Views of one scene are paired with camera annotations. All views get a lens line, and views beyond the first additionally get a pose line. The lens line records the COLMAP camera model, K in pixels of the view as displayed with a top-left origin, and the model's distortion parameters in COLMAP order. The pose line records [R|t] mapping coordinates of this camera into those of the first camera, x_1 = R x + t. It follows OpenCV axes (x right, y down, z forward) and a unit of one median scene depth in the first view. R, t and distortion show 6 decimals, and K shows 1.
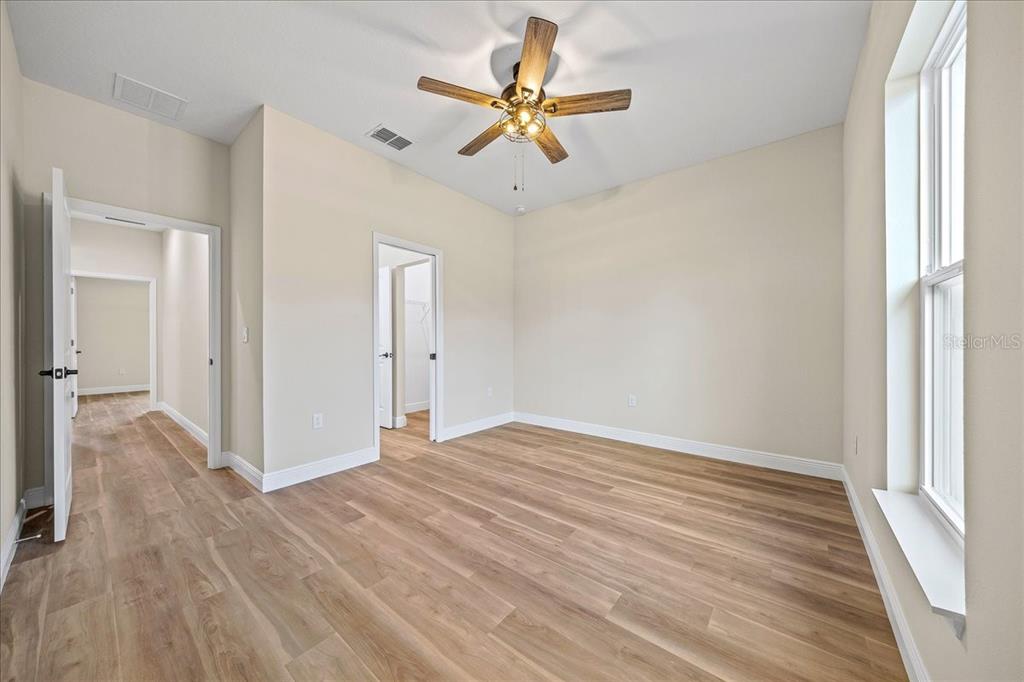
lens RADIAL K [[348.5, 0, 510.6], [0, 348.5, 338.0], [0, 0, 1]] dist [0.001026, -0.000030]
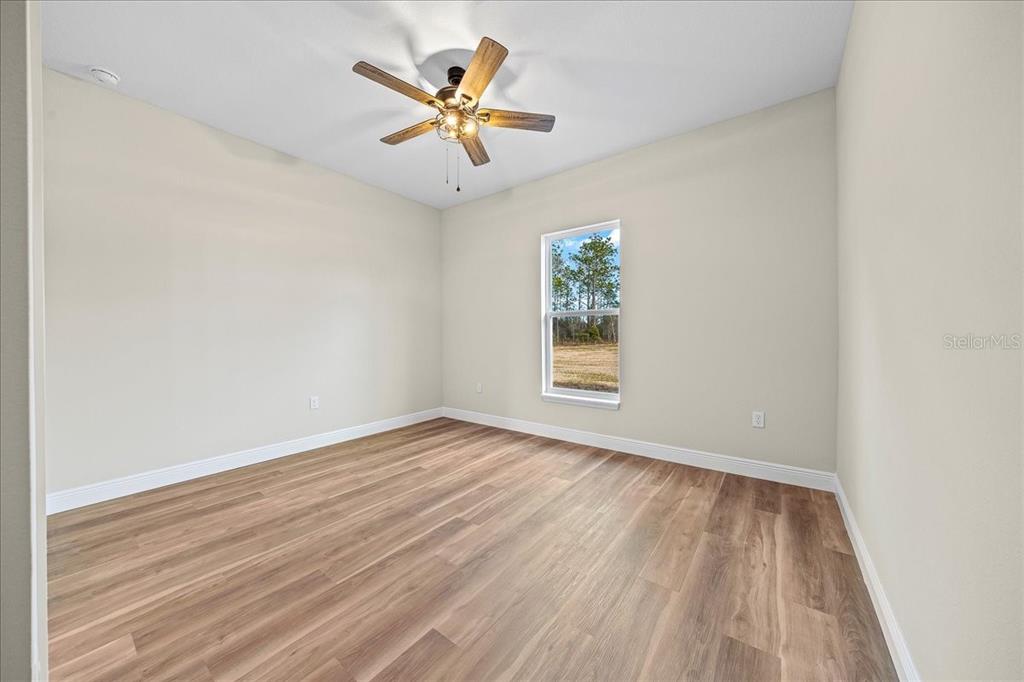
lens RADIAL K [[361.2, 0, 506.0], [0, 361.2, 339.5], [0, 0, 1]] dist [0.001281, -0.000140]
pose [[-0.029109, -0.012238, 0.999501, -0.945871], [0.001324, 0.999924, 0.012282, 0.005495], [-0.999575, 0.001680, -0.029091, 0.817895]]
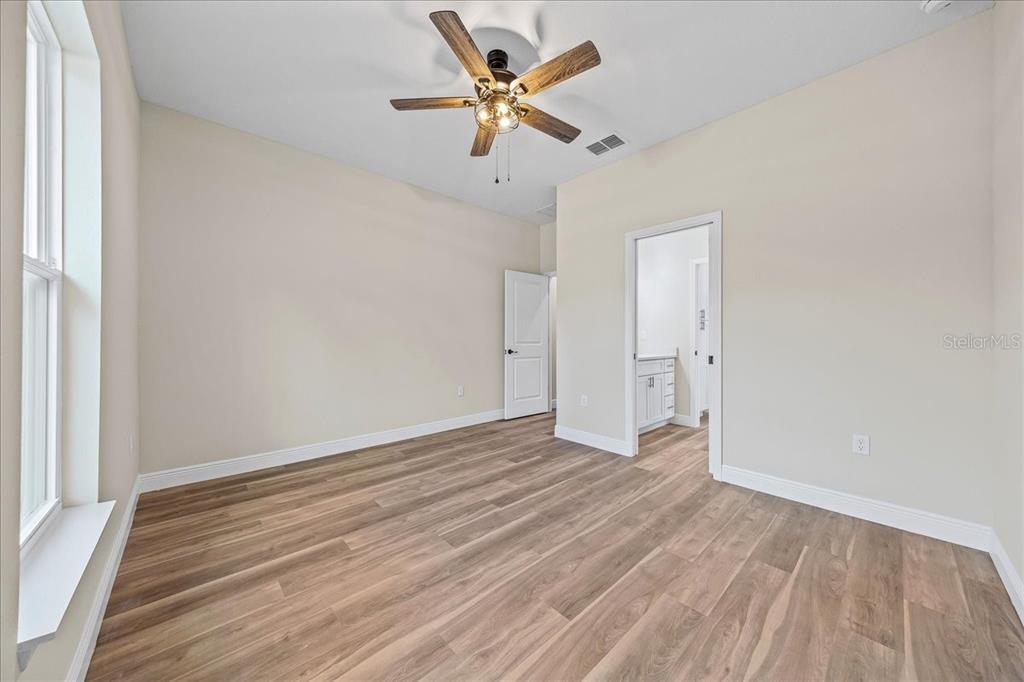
lens RADIAL K [[348.5, 0, 510.6], [0, 348.5, 338.0], [0, 0, 1]] dist [0.001026, -0.000030]
pose [[-0.135483, 0.001143, -0.990779, 0.899134], [0.006354, 0.999980, 0.000285, 0.003999], [0.990759, -0.006257, -0.135488, 1.073571]]
